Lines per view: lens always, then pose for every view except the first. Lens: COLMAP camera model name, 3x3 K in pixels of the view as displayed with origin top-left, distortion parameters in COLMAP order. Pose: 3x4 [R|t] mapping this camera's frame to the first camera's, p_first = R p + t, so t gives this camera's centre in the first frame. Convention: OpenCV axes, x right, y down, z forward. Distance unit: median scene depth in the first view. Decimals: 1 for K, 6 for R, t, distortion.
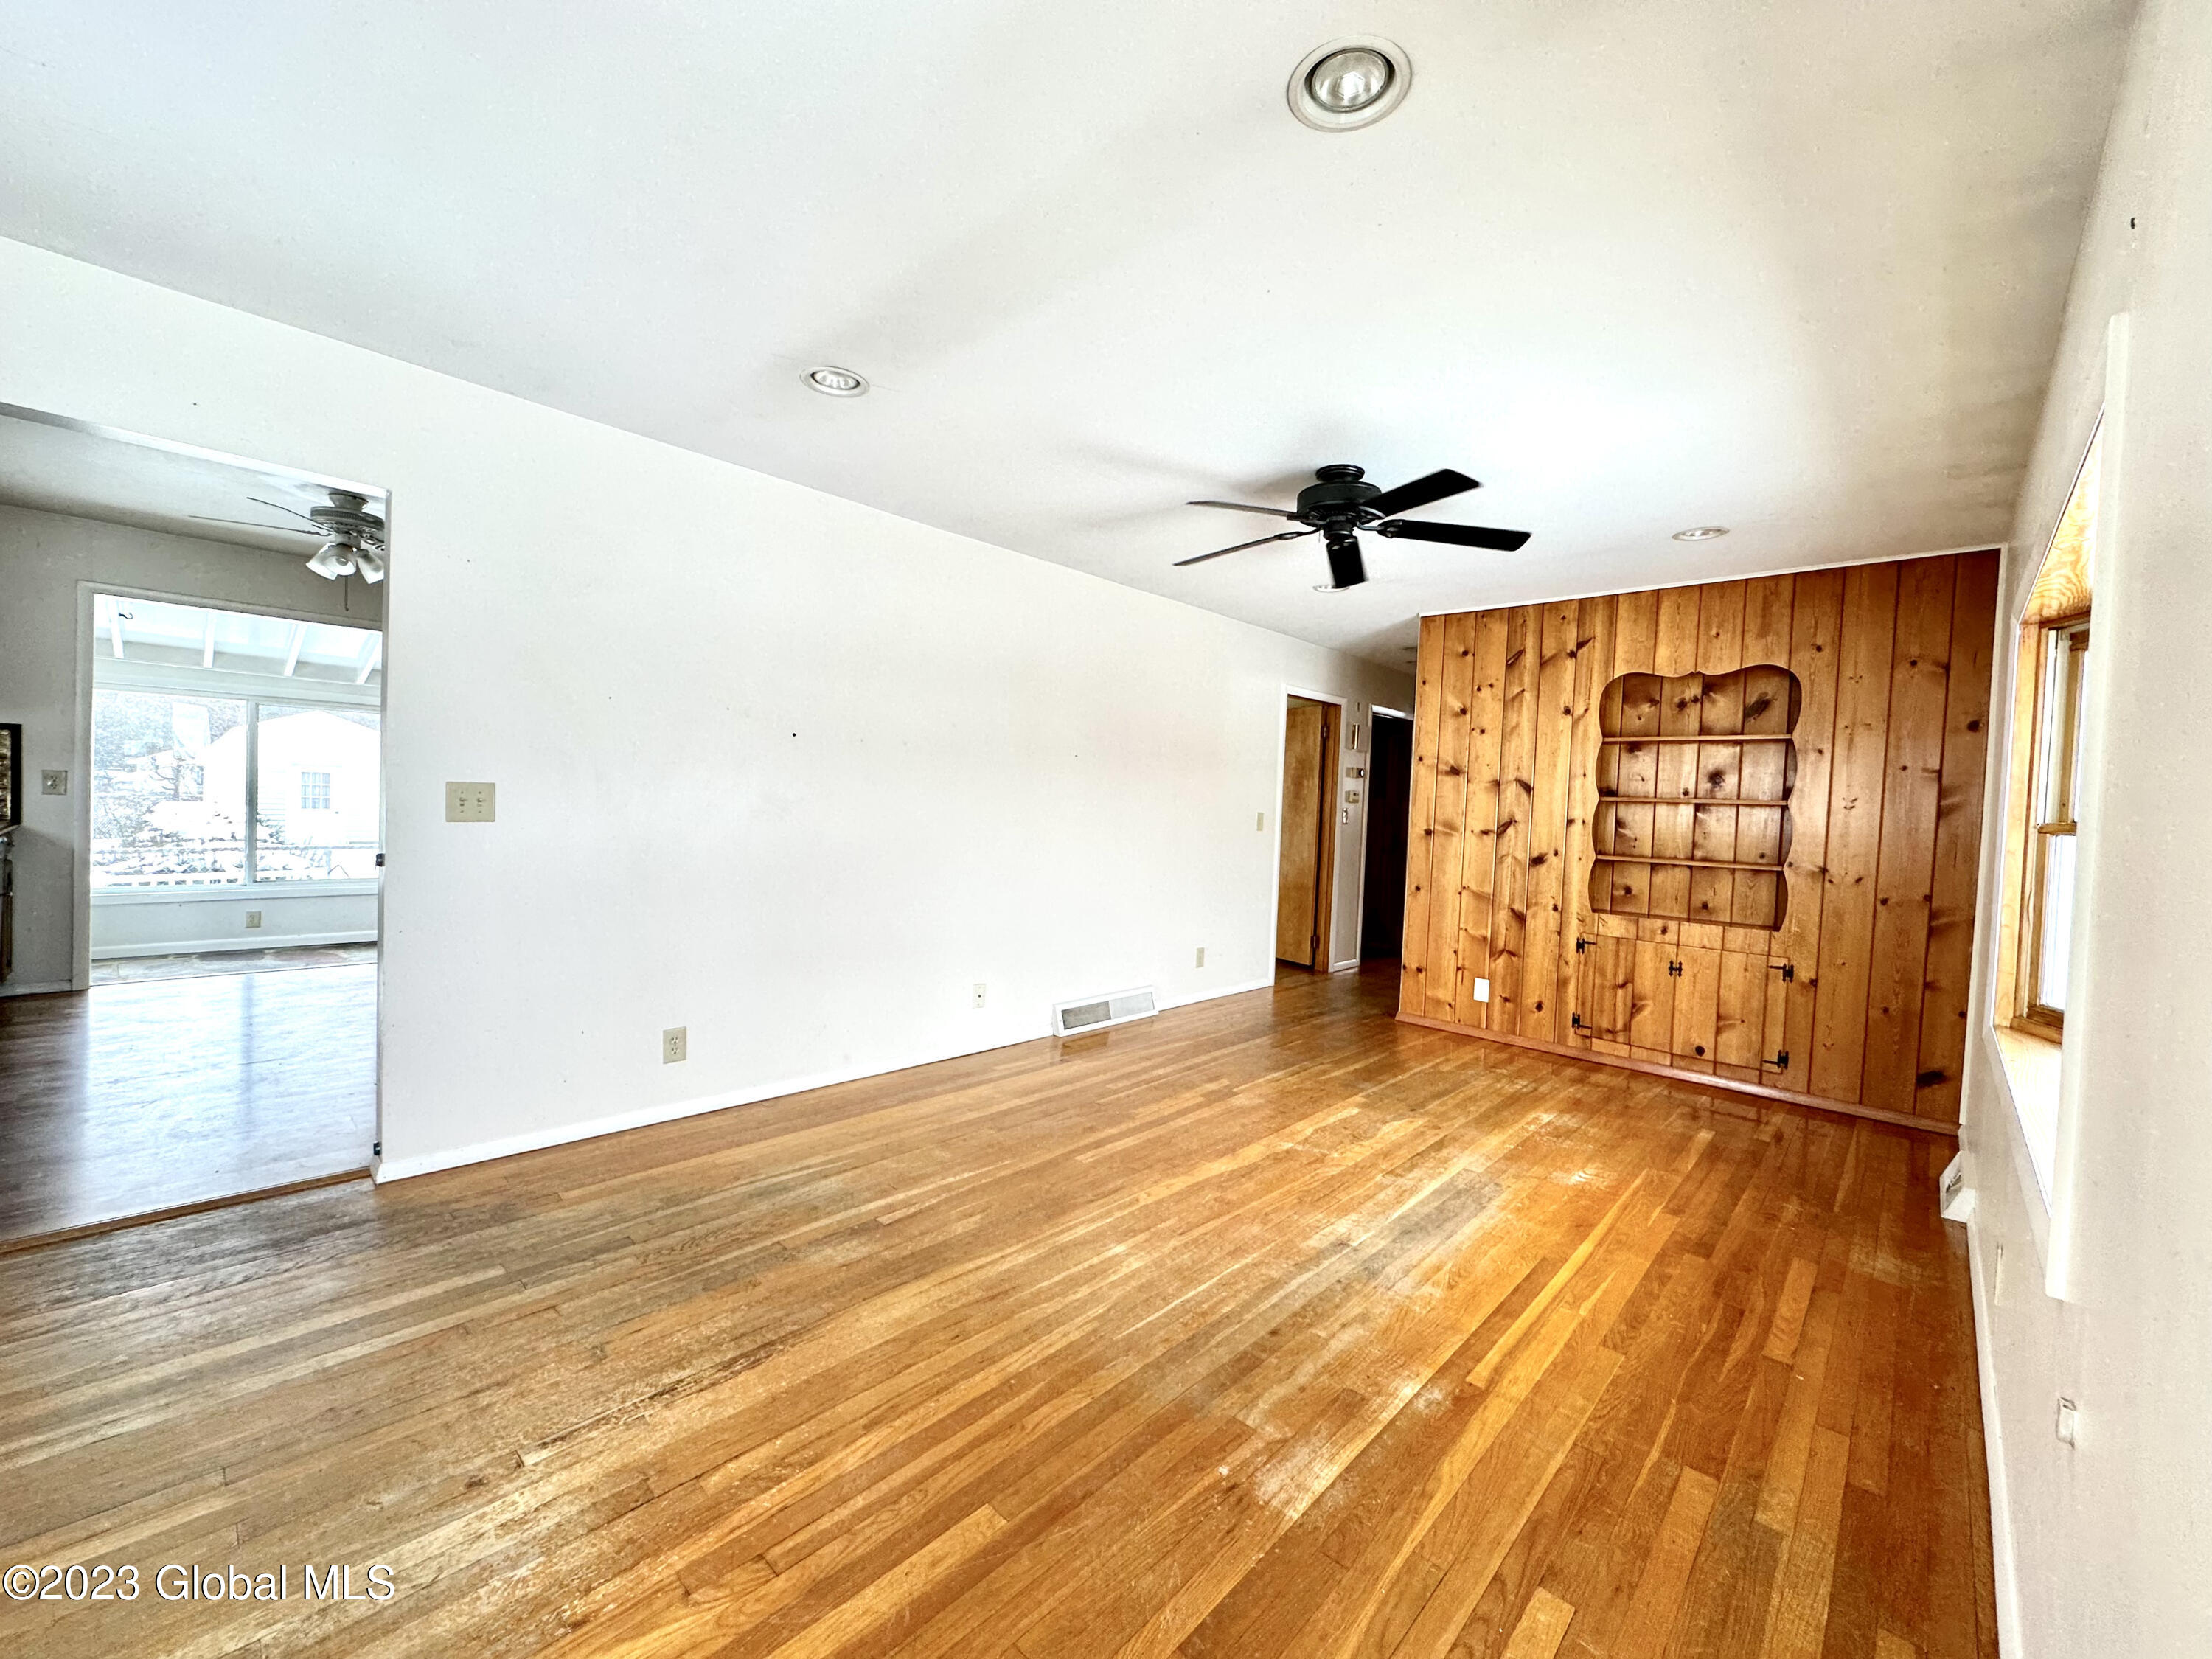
lens RADIAL K [[875.6, 0, 1106.0], [0, 875.6, 829.5], [0, 0, 1]] dist [0.000760, 0.000180]
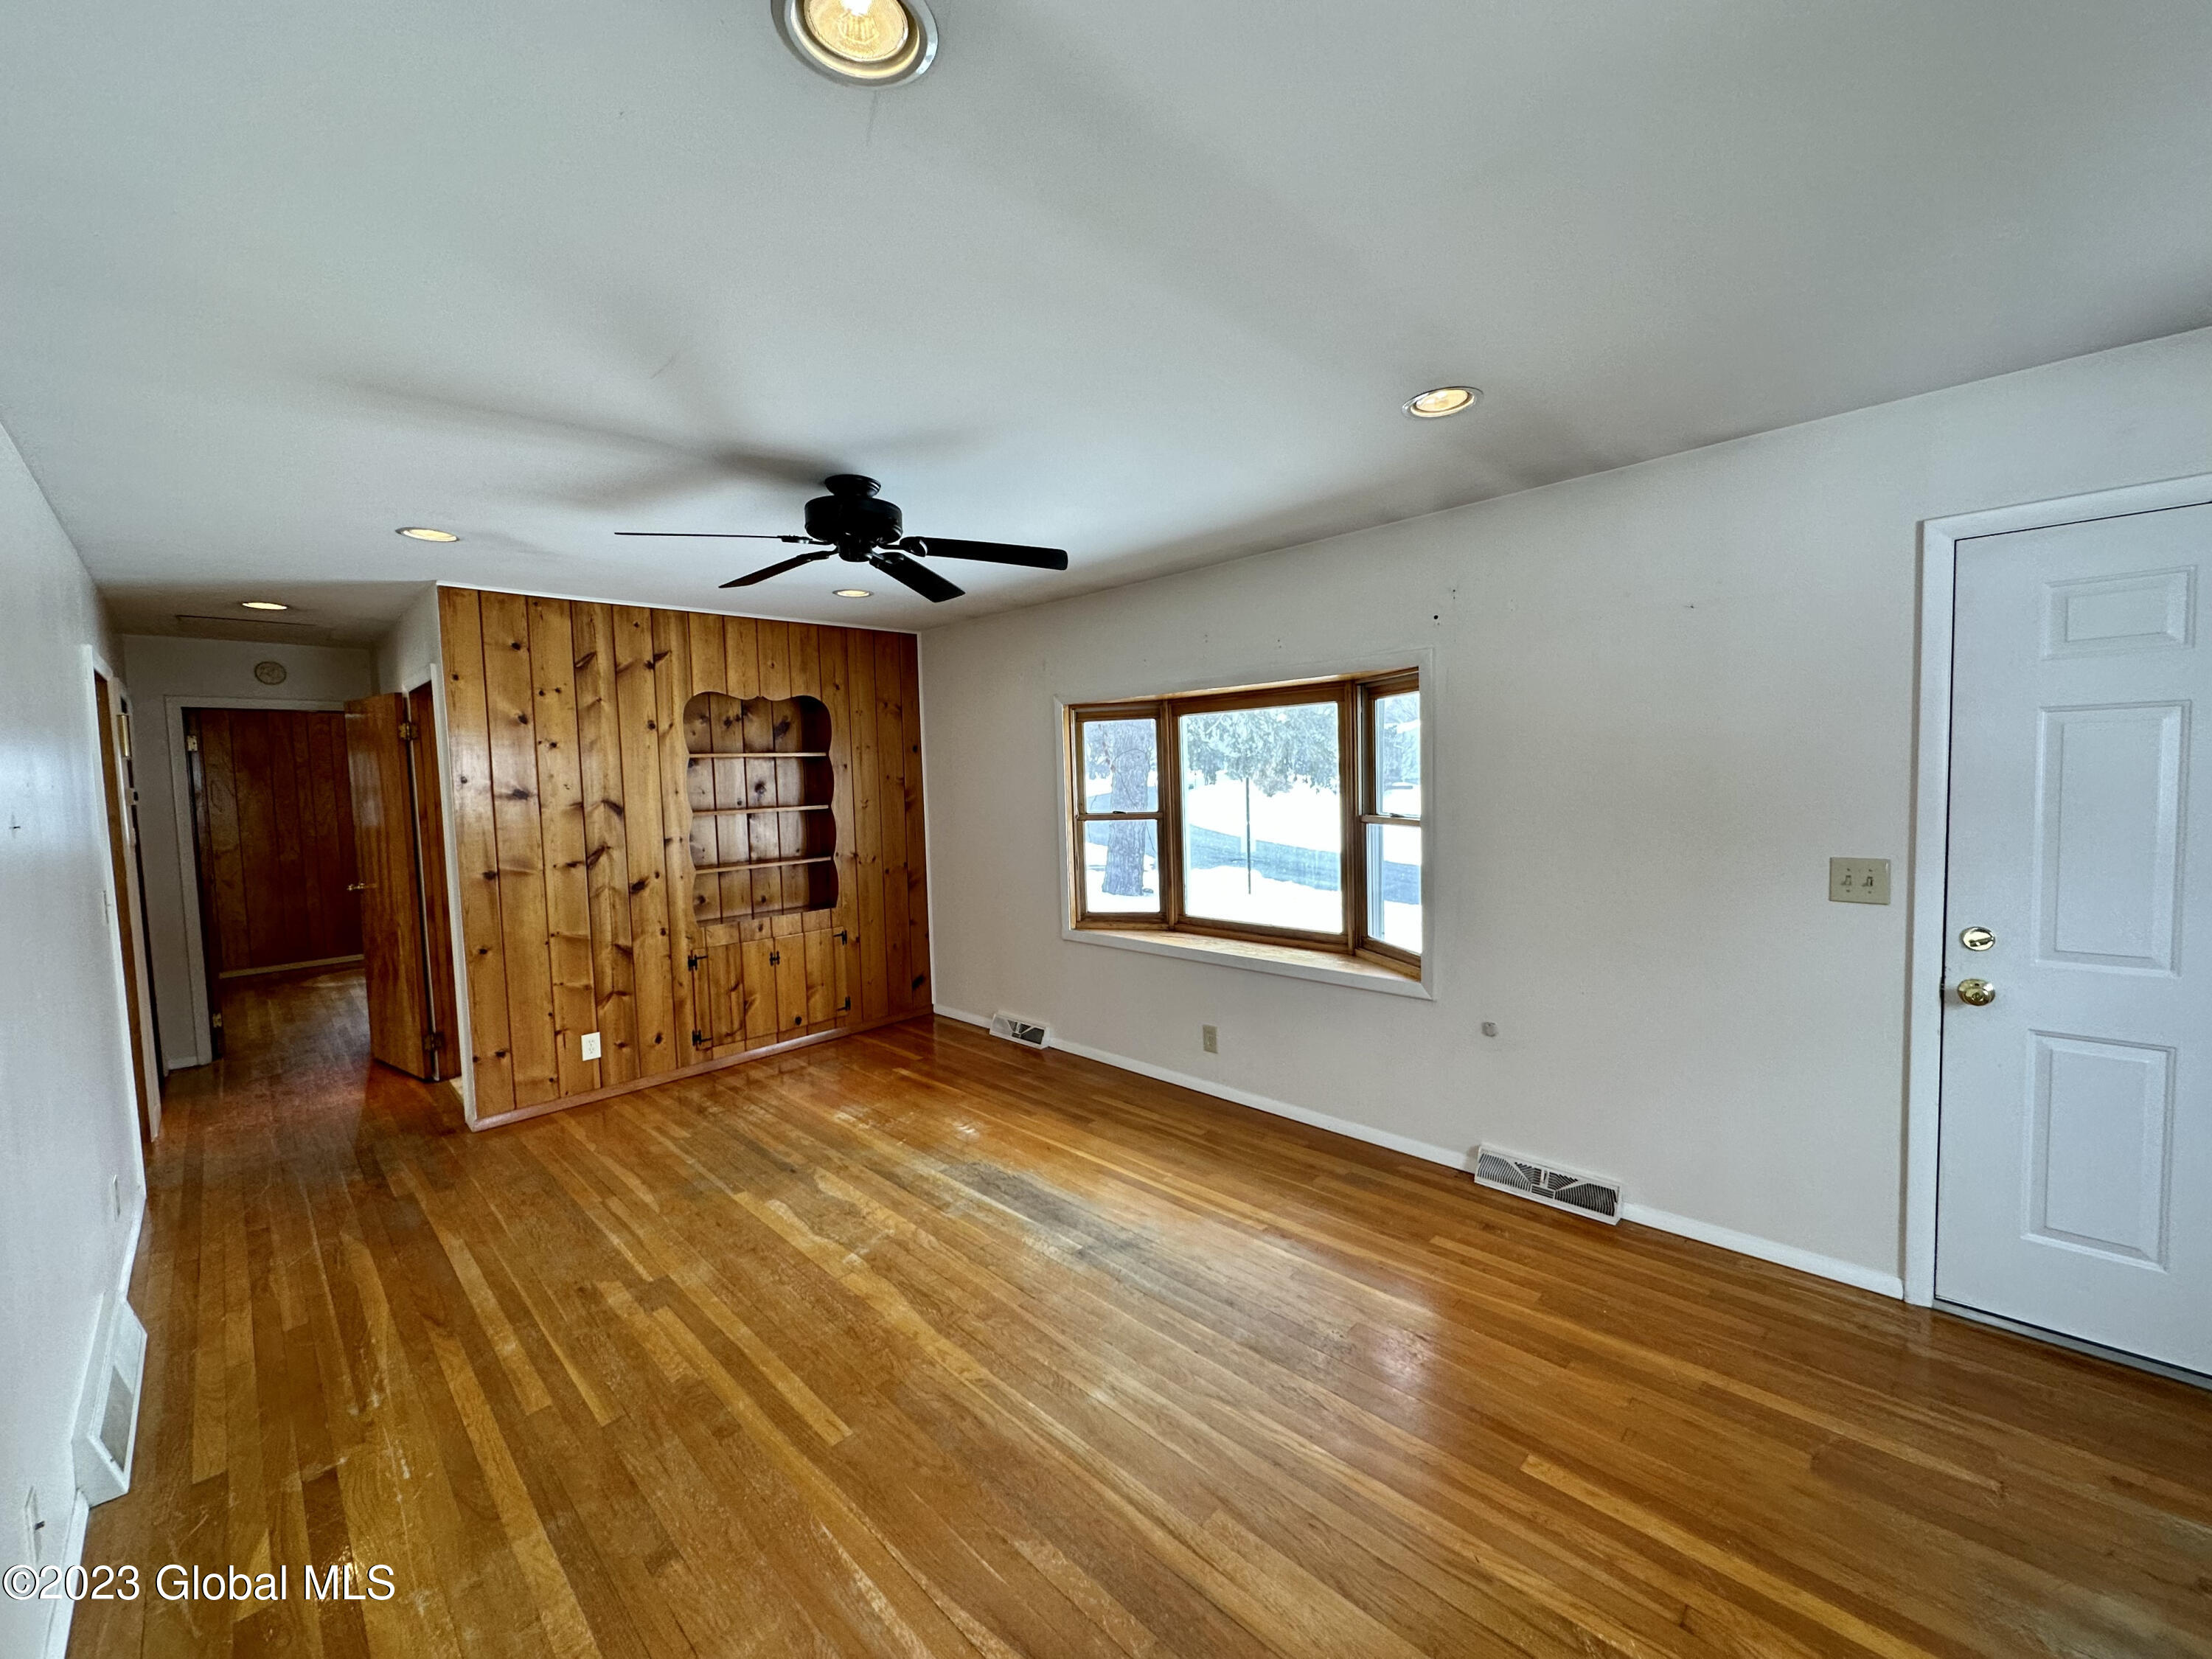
lens RADIAL K [[875.6, 0, 1106.0], [0, 875.6, 829.5], [0, 0, 1]] dist [0.000760, 0.000180]
pose [[0.027428, -0.108629, 0.993704, -0.461038], [0.064987, 0.992169, 0.106668, -0.103186], [-0.997509, 0.061652, 0.034273, 0.537792]]
